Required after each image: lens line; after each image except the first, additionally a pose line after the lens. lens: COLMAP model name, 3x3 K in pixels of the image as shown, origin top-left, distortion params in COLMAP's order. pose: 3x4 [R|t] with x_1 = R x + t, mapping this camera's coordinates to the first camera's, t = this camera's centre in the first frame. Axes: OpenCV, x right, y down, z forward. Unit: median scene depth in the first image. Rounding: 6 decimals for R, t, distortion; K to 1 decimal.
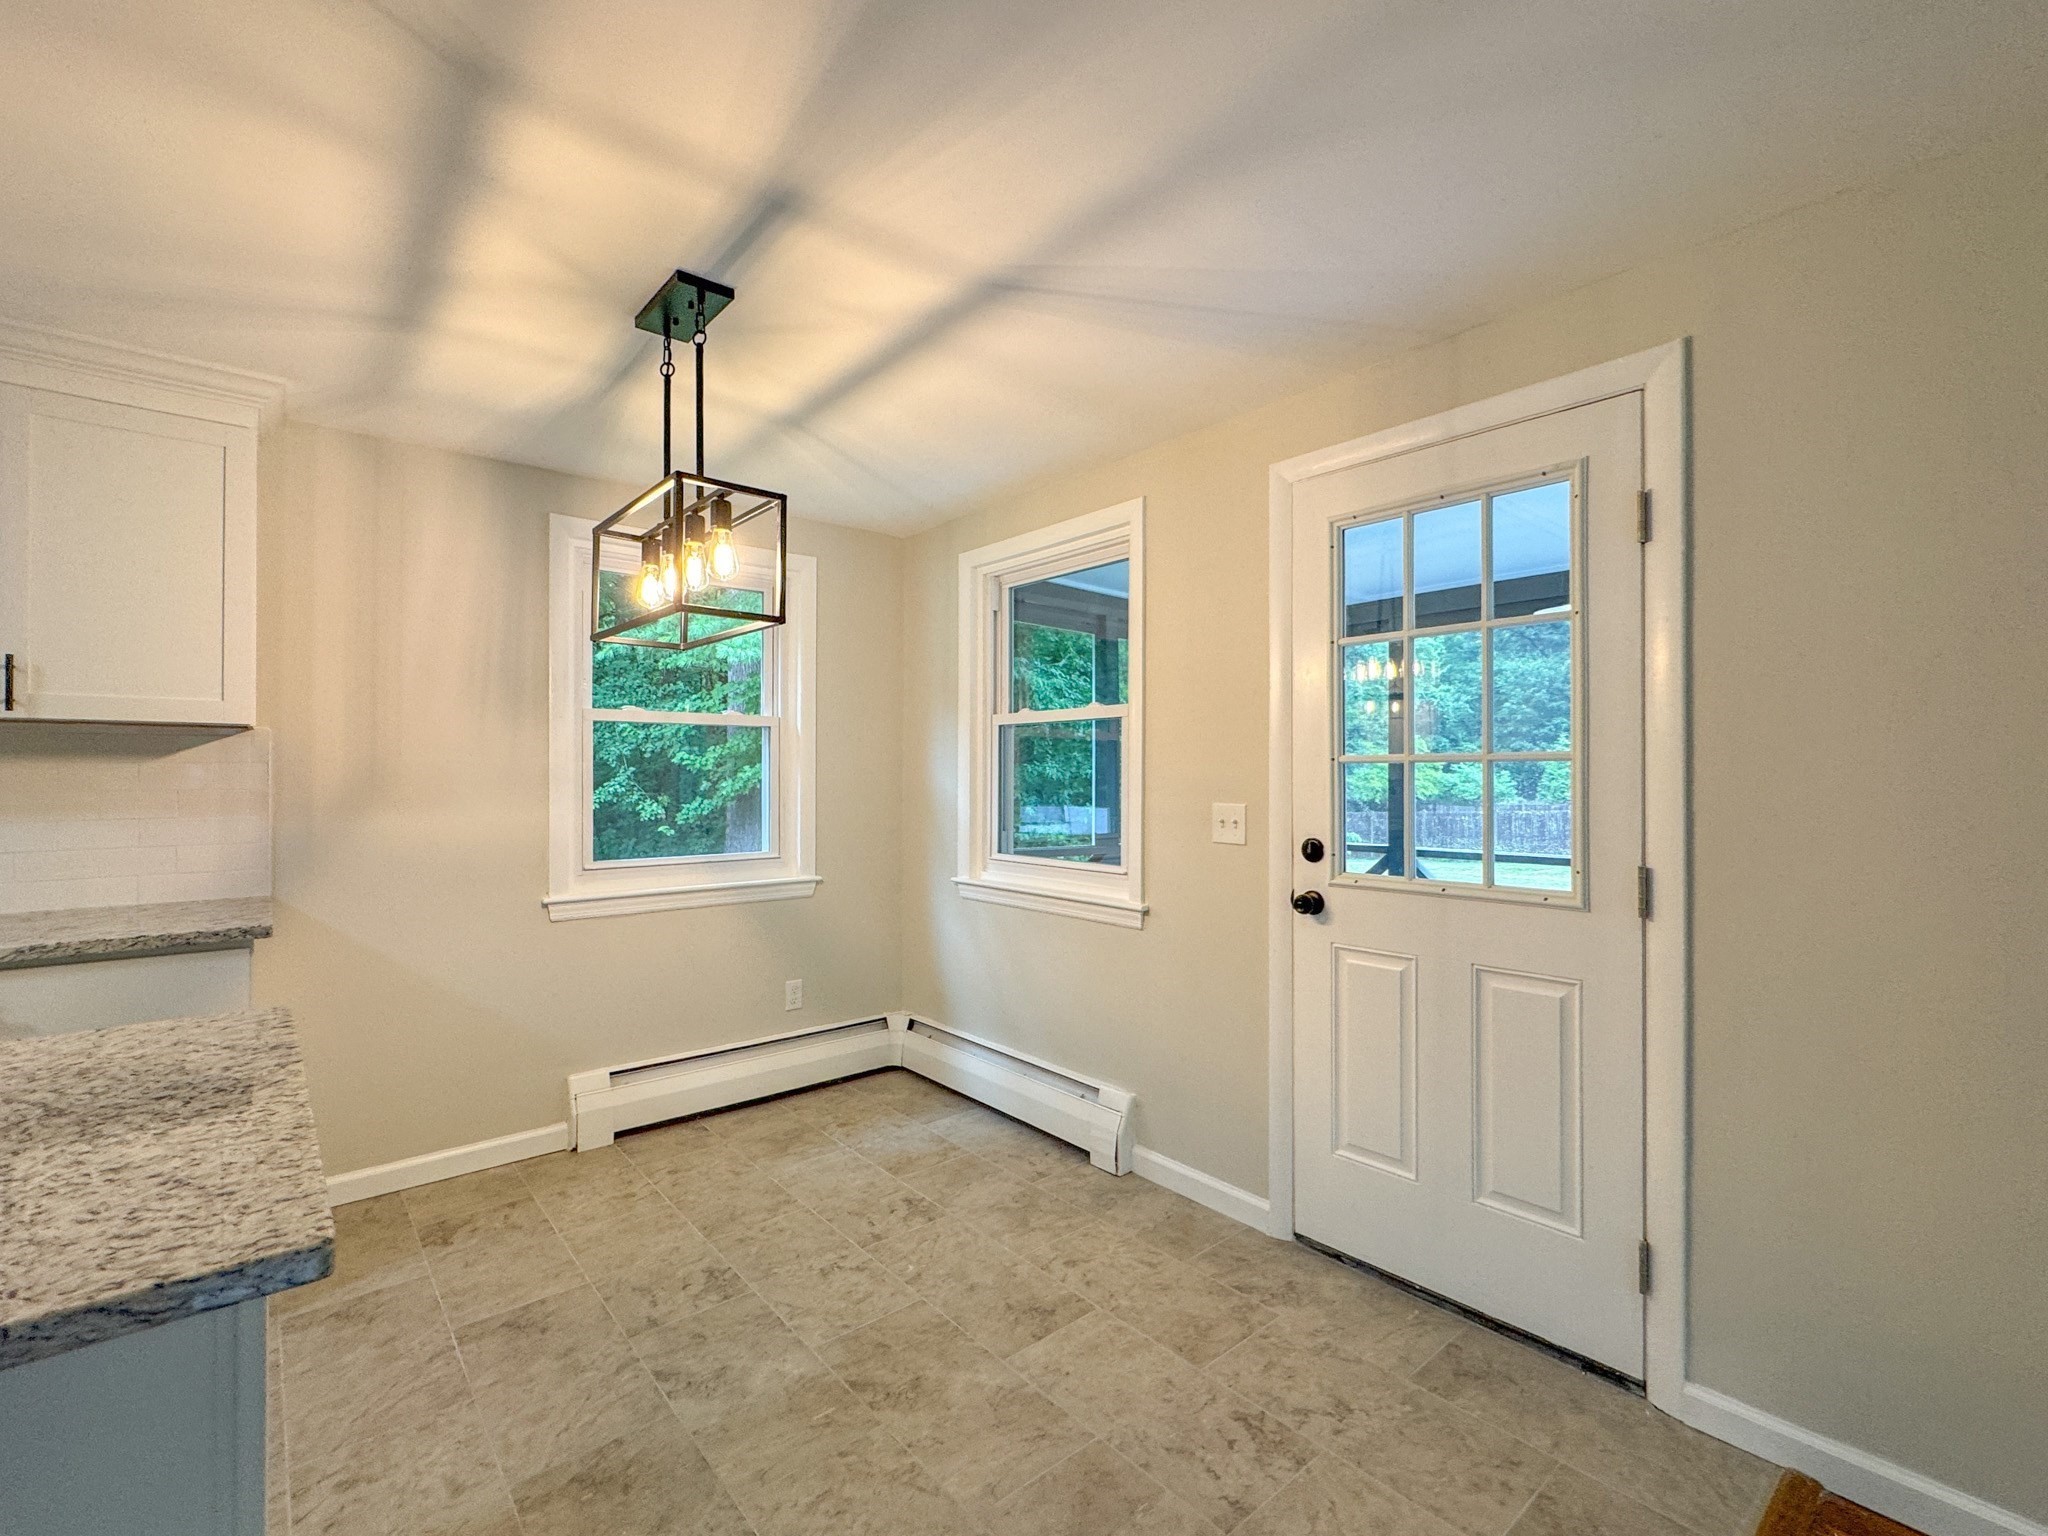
lens RADIAL K [[903.8, 0, 1010.4], [0, 903.8, 771.0], [0, 0, 1]] dist [-0.004203, -0.000070]
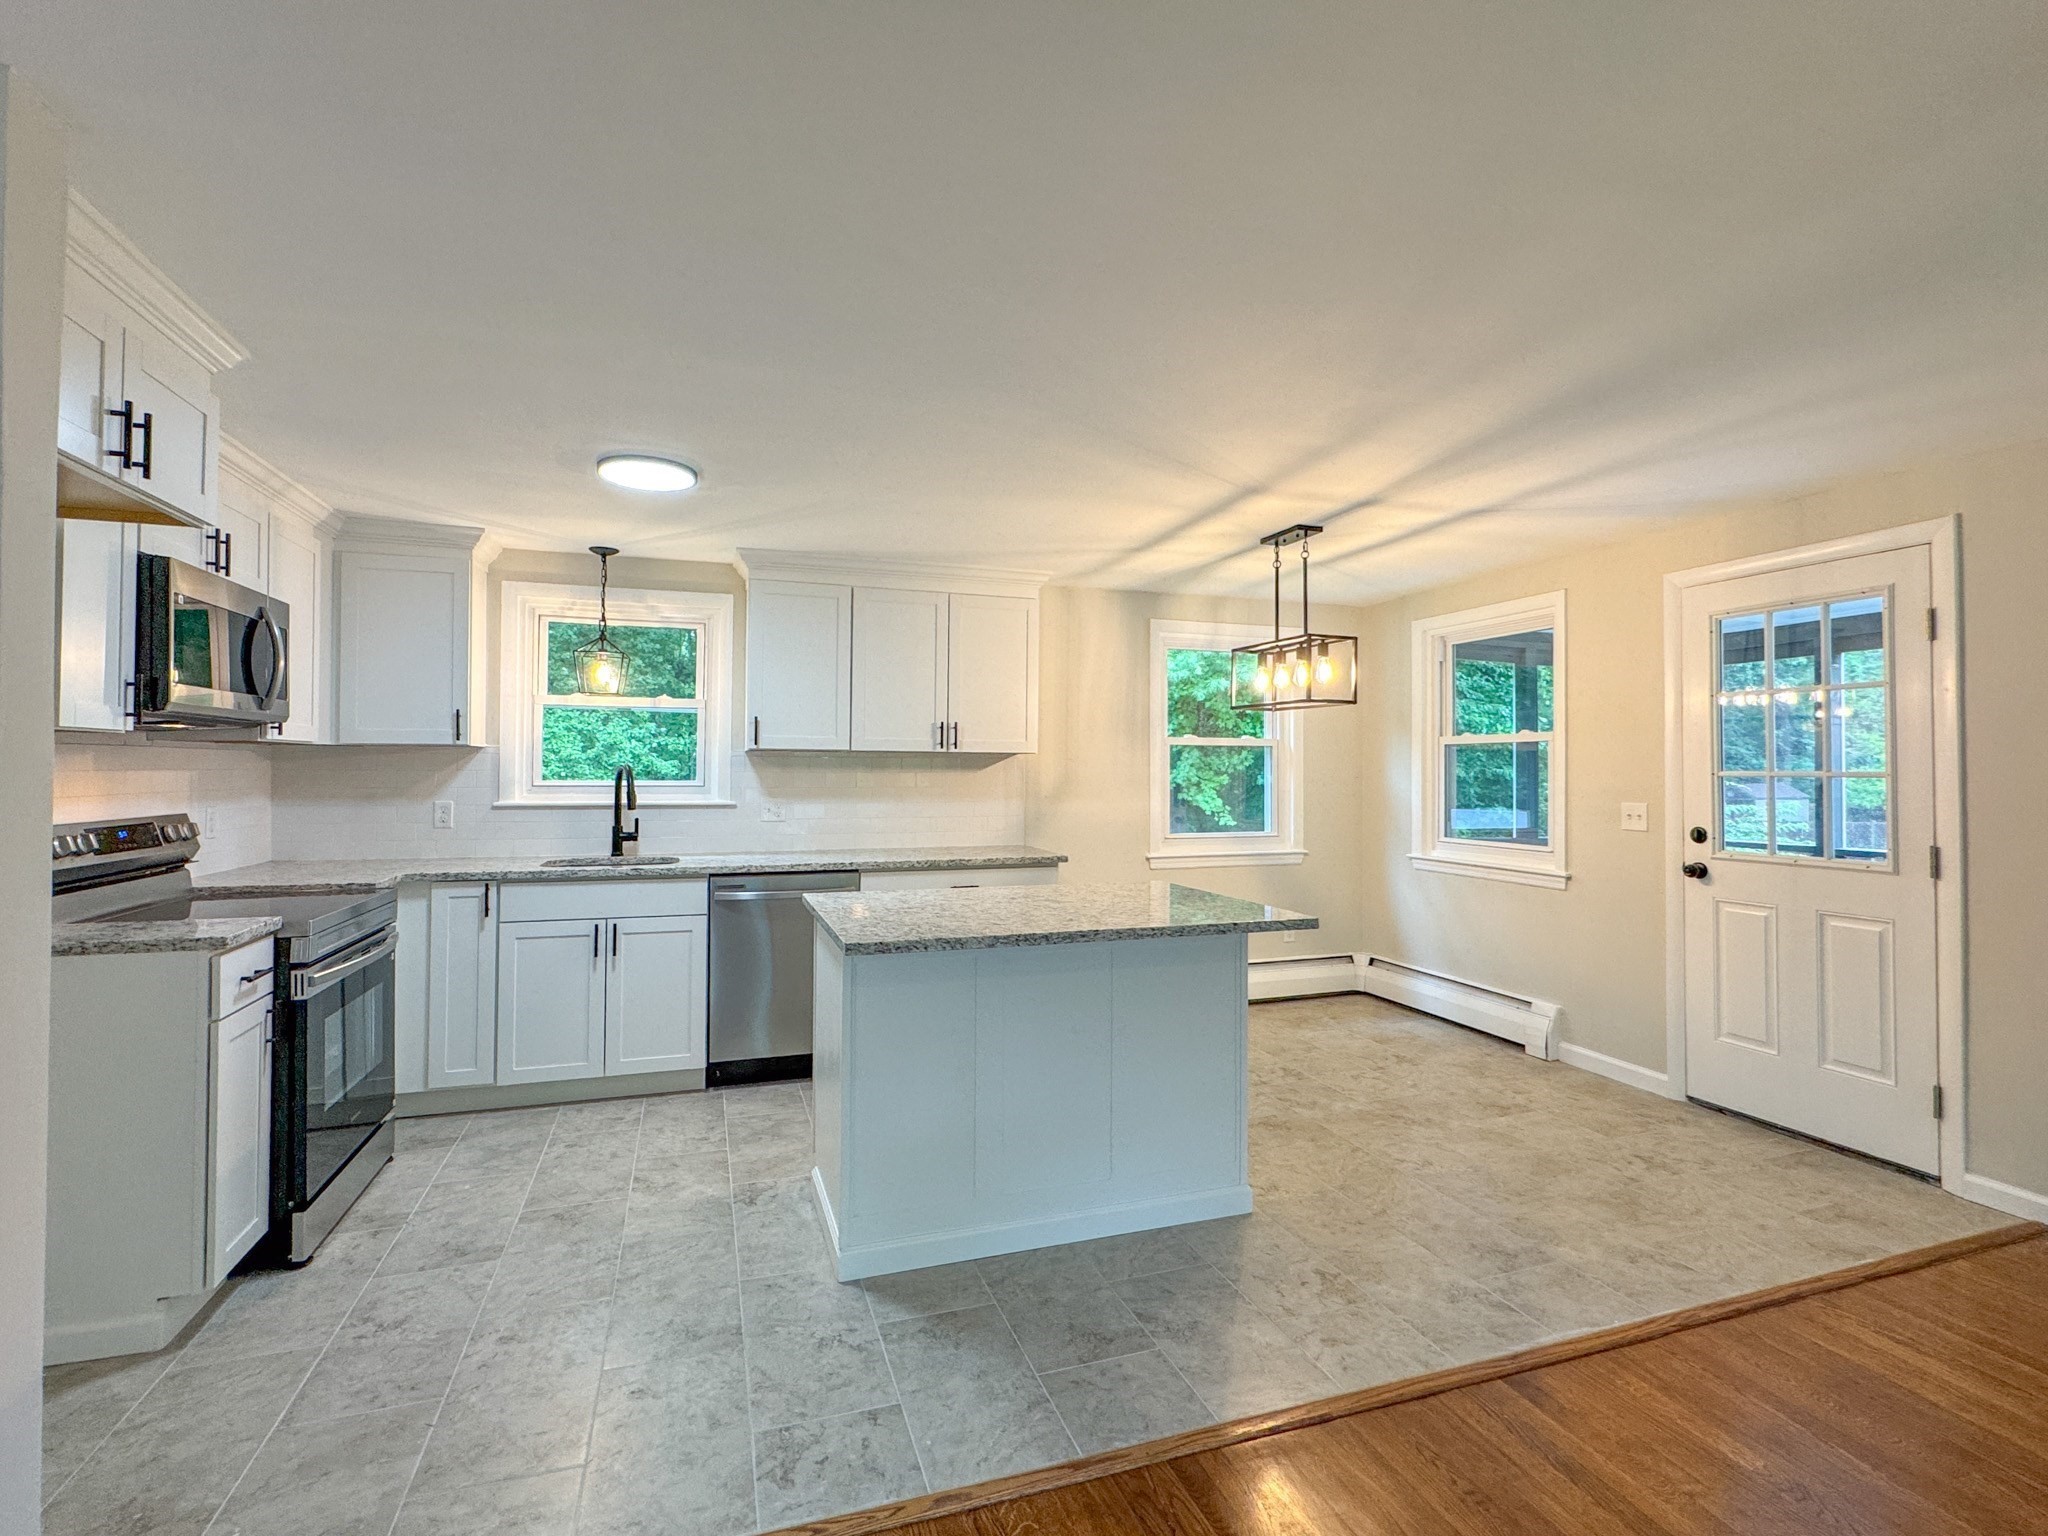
lens RADIAL K [[903.0, 0, 1031.7], [0, 903.0, 753.7], [0, 0, 1]] dist [-0.008671, 0.000333]
pose [[0.929688, -0.003857, -0.368327, -0.126173], [-0.002363, 0.999862, -0.016436, -0.017489], [0.368339, 0.016150, 0.929551, -0.701618]]
